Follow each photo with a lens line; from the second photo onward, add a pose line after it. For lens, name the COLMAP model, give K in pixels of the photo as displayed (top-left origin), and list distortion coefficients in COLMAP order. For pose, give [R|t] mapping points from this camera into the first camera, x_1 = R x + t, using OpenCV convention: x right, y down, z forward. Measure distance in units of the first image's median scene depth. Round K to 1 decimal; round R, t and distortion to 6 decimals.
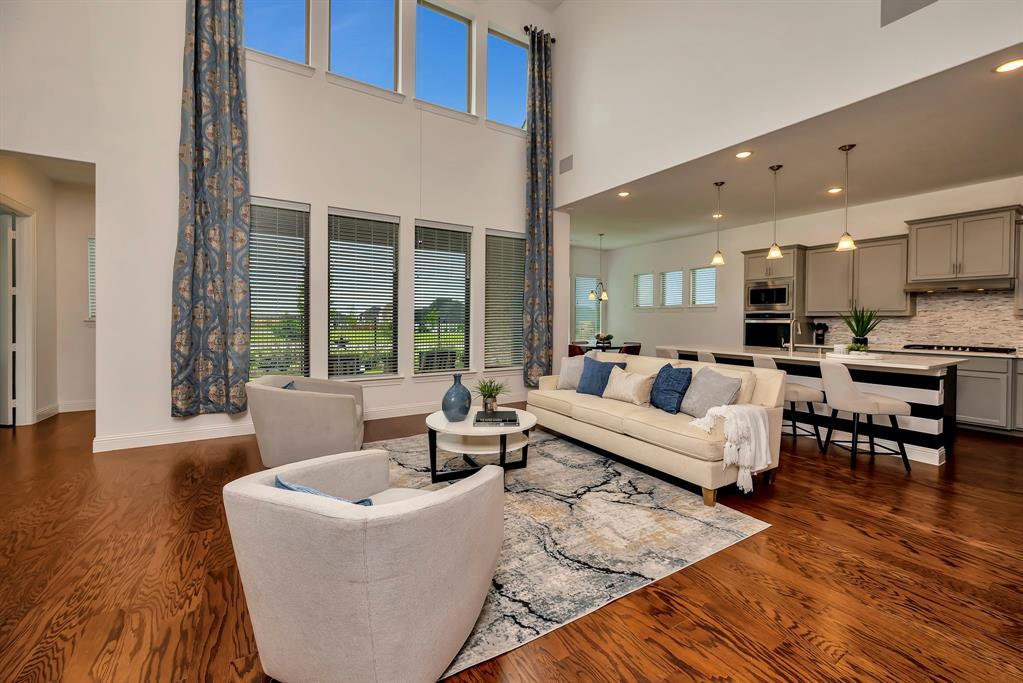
lens RADIAL K [[405.2, 0, 515.4], [0, 405.2, 338.5], [0, 0, 1]] dist [0.000553, -0.000038]
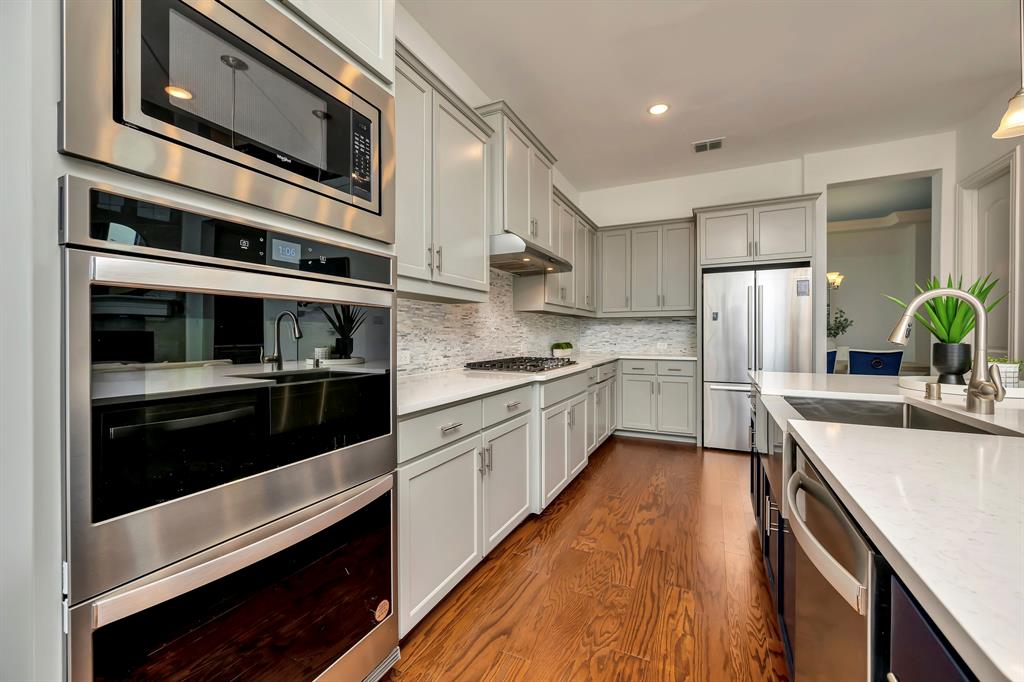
lens RADIAL K [[405.6, 0, 515.9], [0, 405.6, 338.0], [0, 0, 1]] dist [0.000553, -0.000038]
pose [[-0.547821, -0.018592, 0.836389, 0.547543], [0.025005, 0.998942, 0.038583, -0.032648], [-0.836222, 0.042050, -0.546777, 1.212162]]
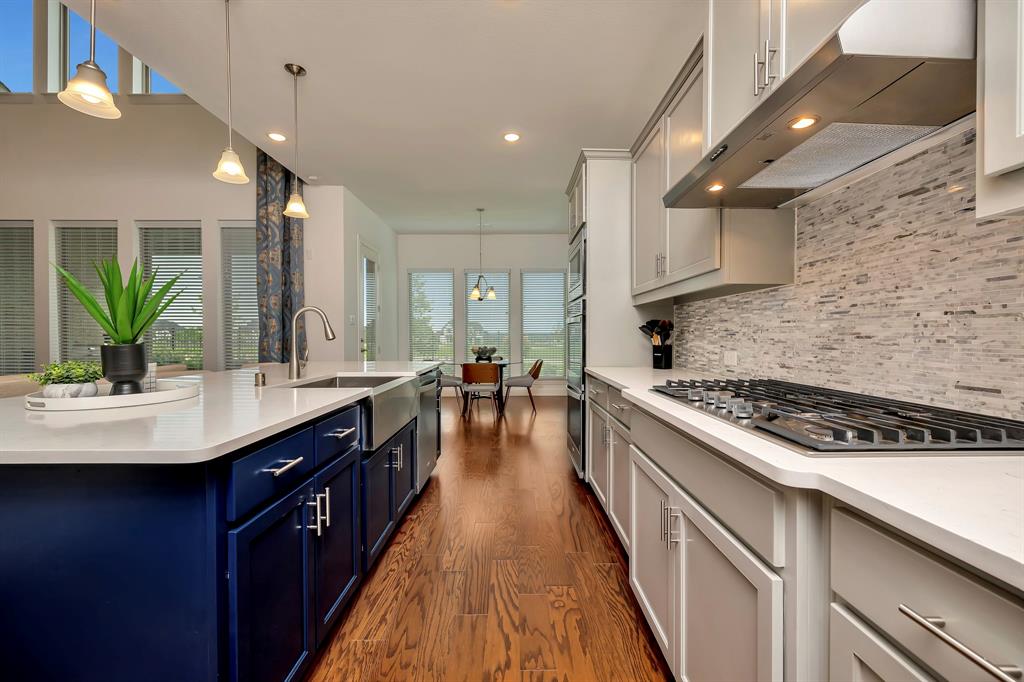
lens RADIAL K [[405.6, 0, 515.9], [0, 405.6, 338.0], [0, 0, 1]] dist [0.000553, -0.000038]
pose [[0.862104, -0.008490, -0.506661, 0.972046], [-0.010027, 0.999378, -0.033807, -0.003717], [0.506633, 0.034225, 0.861483, 0.648417]]
